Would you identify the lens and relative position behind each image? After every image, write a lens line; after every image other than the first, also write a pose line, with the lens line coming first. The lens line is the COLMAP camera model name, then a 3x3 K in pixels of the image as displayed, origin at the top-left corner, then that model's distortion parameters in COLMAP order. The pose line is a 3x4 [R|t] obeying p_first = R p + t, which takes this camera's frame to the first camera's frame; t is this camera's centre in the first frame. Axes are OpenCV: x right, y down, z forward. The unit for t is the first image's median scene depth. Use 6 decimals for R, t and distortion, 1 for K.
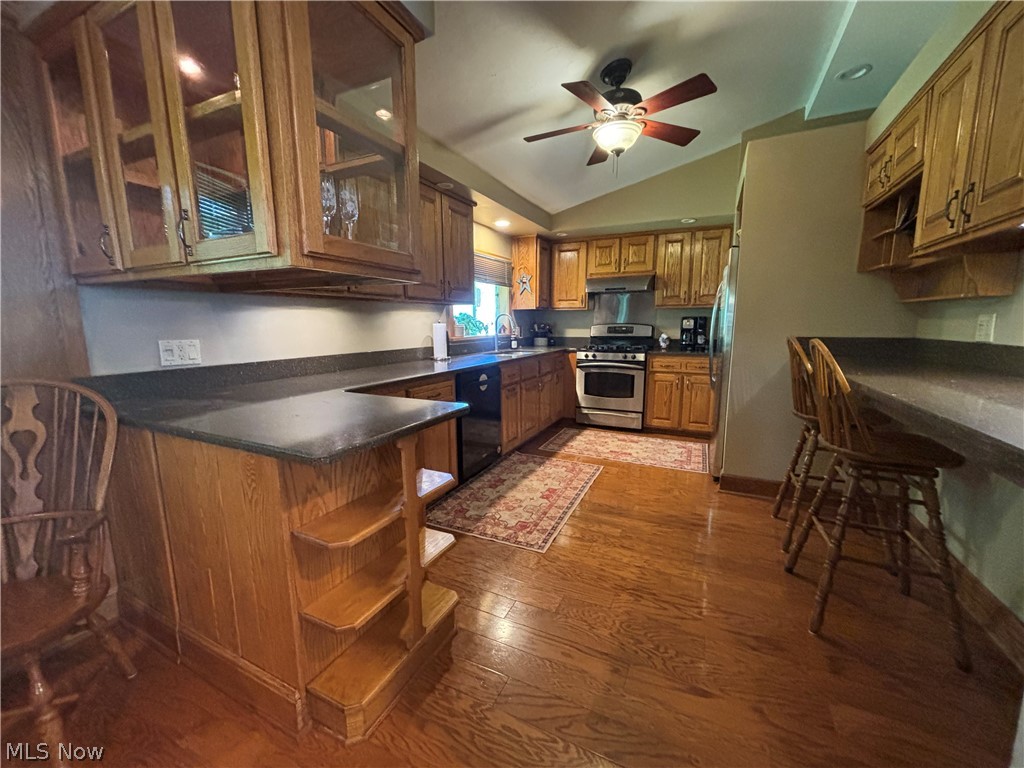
lens RADIAL K [[409.2, 0, 508.9], [0, 409.2, 385.6], [0, 0, 1]] dist [-0.008560, 0.000504]
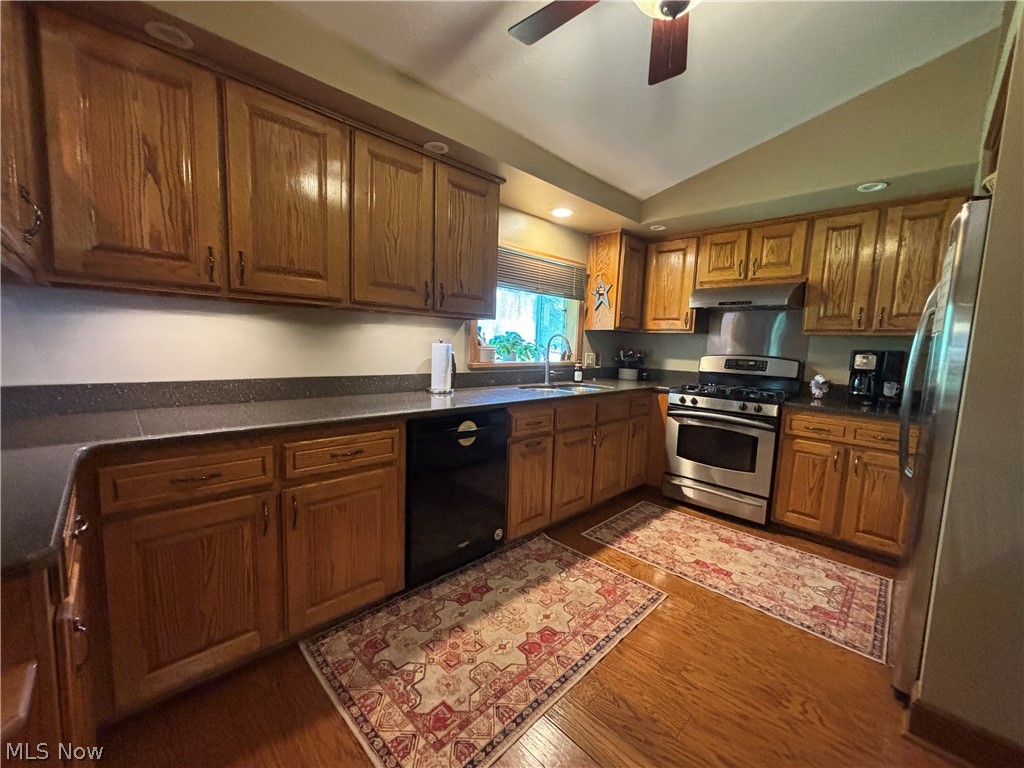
lens RADIAL K [[409.2, 0, 514.6], [0, 409.2, 382.5], [0, 0, 1]] dist [-0.008560, 0.000504]
pose [[0.943052, 0.071498, -0.324871, 0.171848], [-0.091408, 0.994731, -0.046423, -0.052967], [0.319840, 0.073475, 0.944618, 0.313954]]
